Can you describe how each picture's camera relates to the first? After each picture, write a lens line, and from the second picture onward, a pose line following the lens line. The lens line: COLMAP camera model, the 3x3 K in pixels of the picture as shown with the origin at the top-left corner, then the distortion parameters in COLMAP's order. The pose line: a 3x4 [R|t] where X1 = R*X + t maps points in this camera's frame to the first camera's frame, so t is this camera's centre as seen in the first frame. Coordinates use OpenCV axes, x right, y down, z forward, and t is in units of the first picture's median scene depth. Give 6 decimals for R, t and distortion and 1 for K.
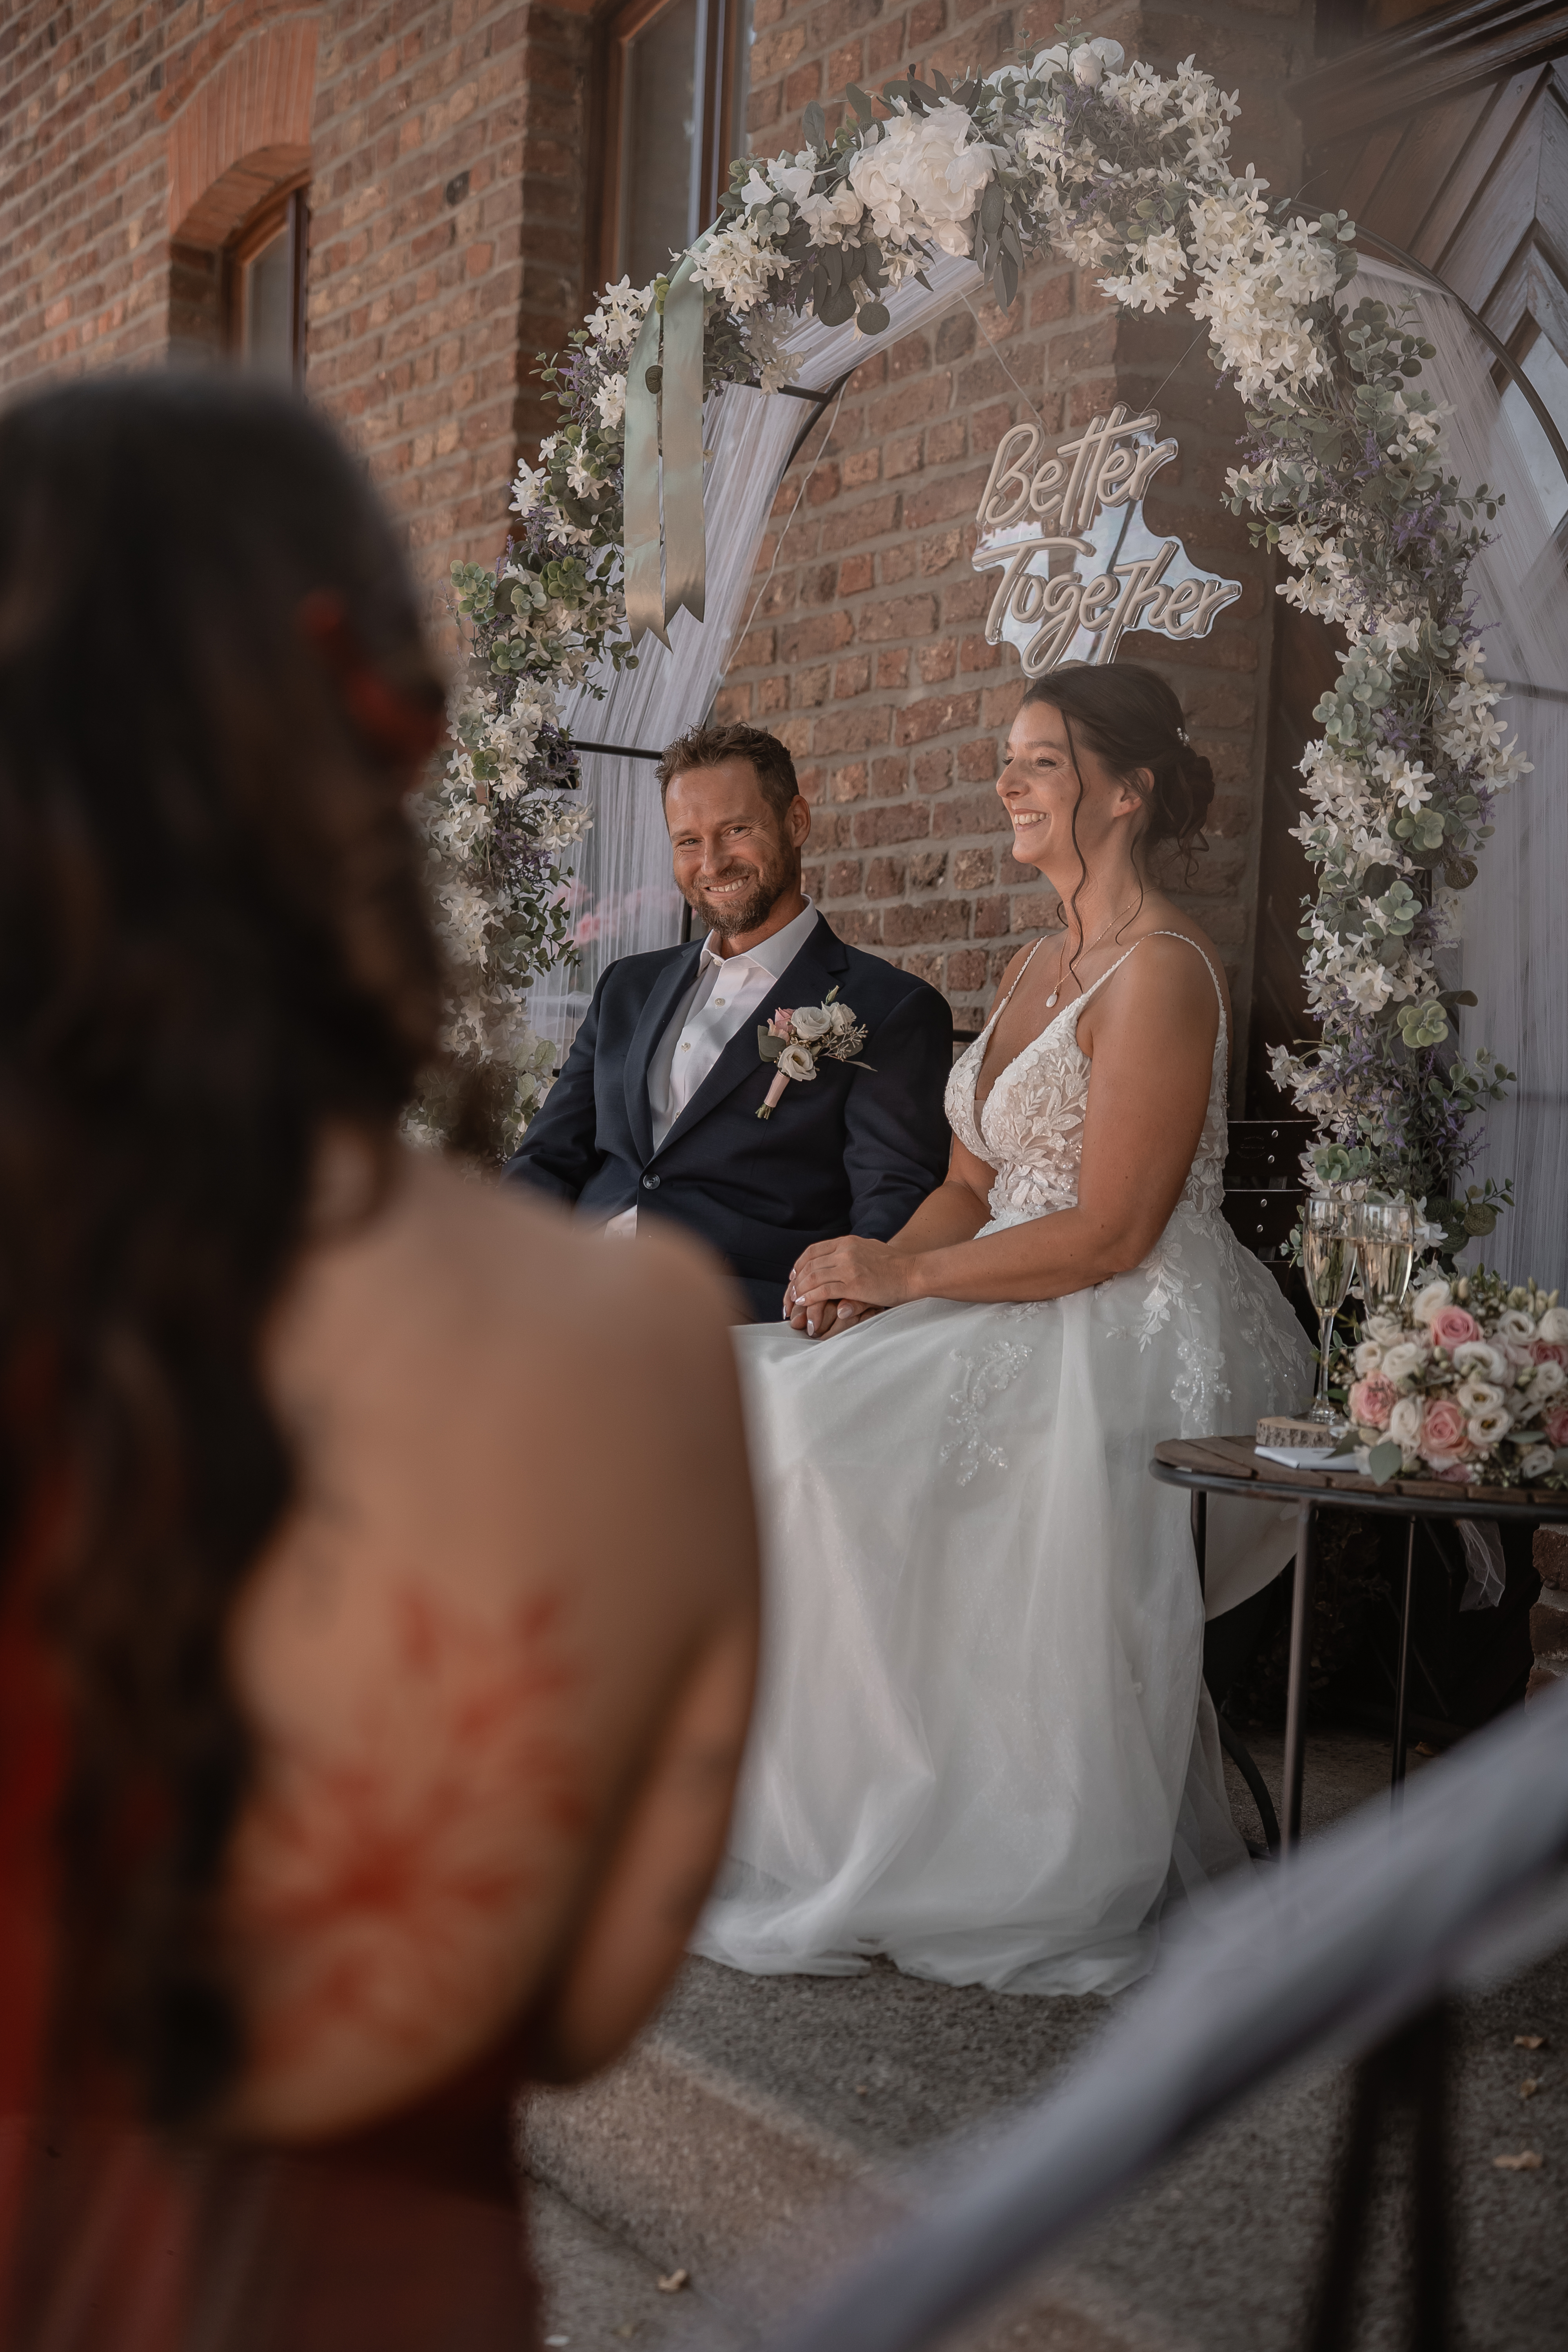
lens RADIAL K [[3777.2, 0, 793.7], [0, 3777.2, 1158.2], [0, 0, 1]] dist [0.337404, 0.000000]
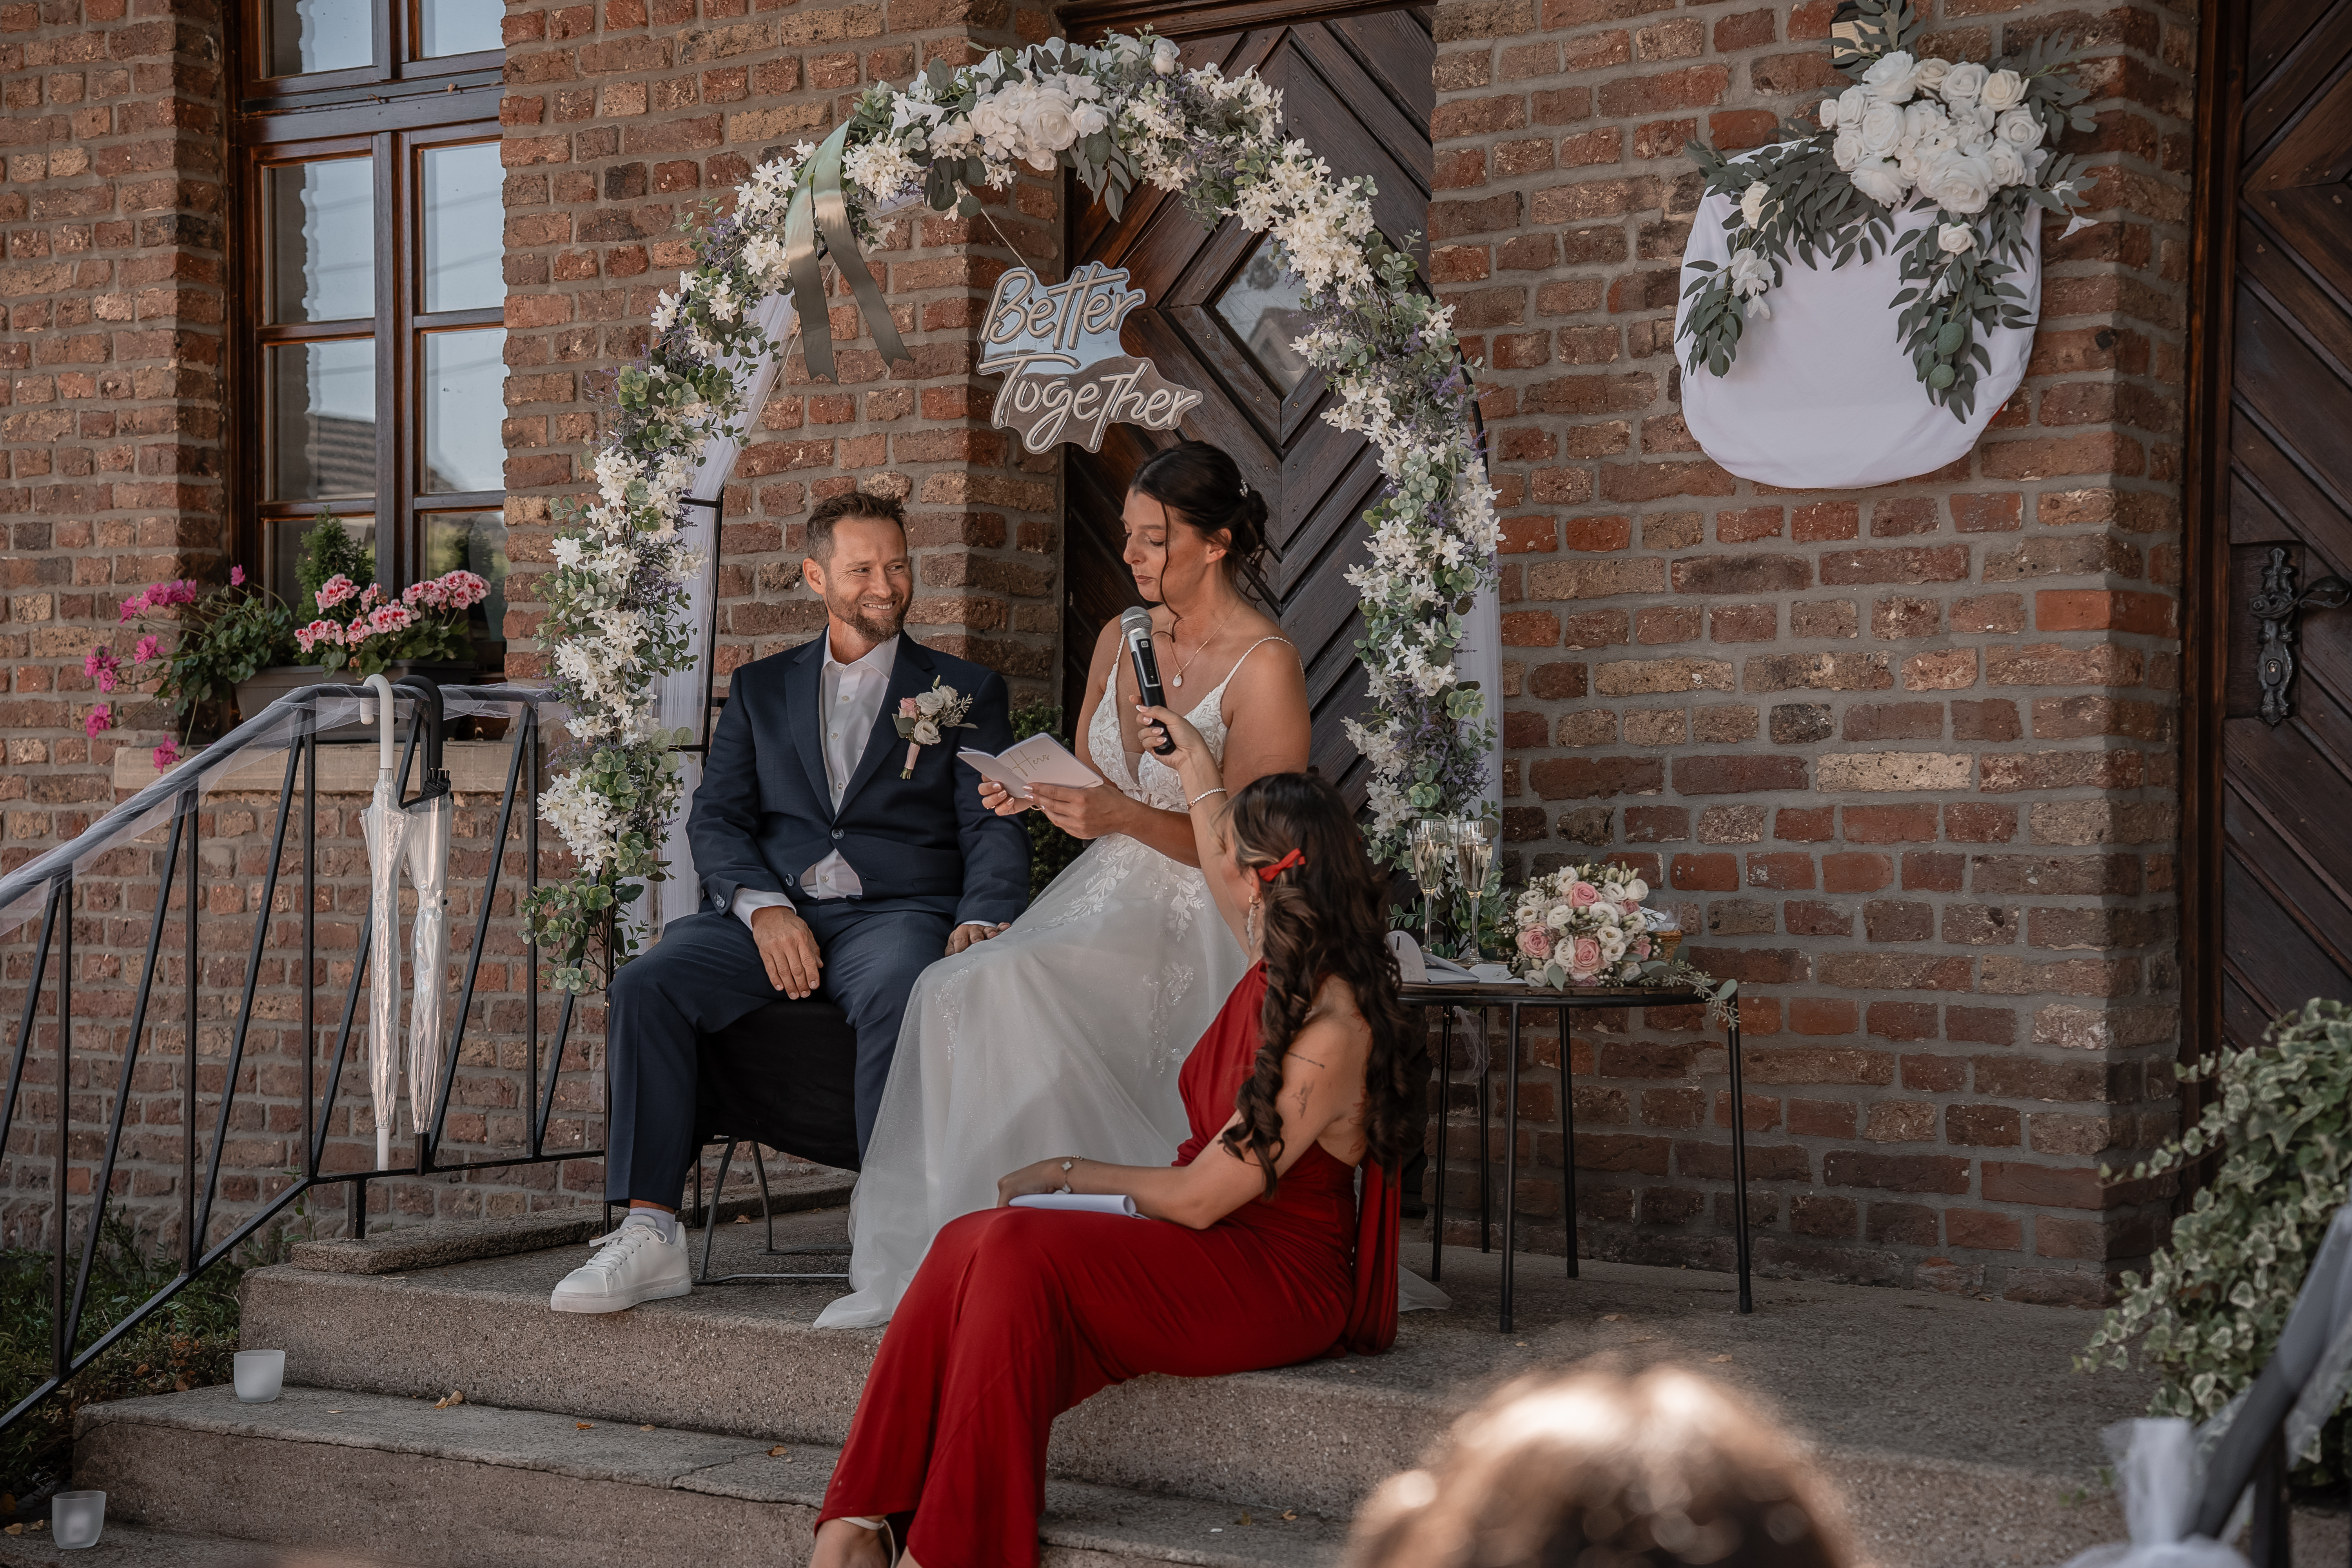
lens RADIAL K [[4059.6, 0, 1172.9], [0, 4059.6, 798.6], [0, 0, 1]] dist [0.422971, 0.000000]
pose [[0.901516, -0.039502, 0.430940, -0.549130], [0.036327, 0.999218, 0.015598, -0.022349], [-0.431219, 0.001593, 0.902246, -0.370549]]
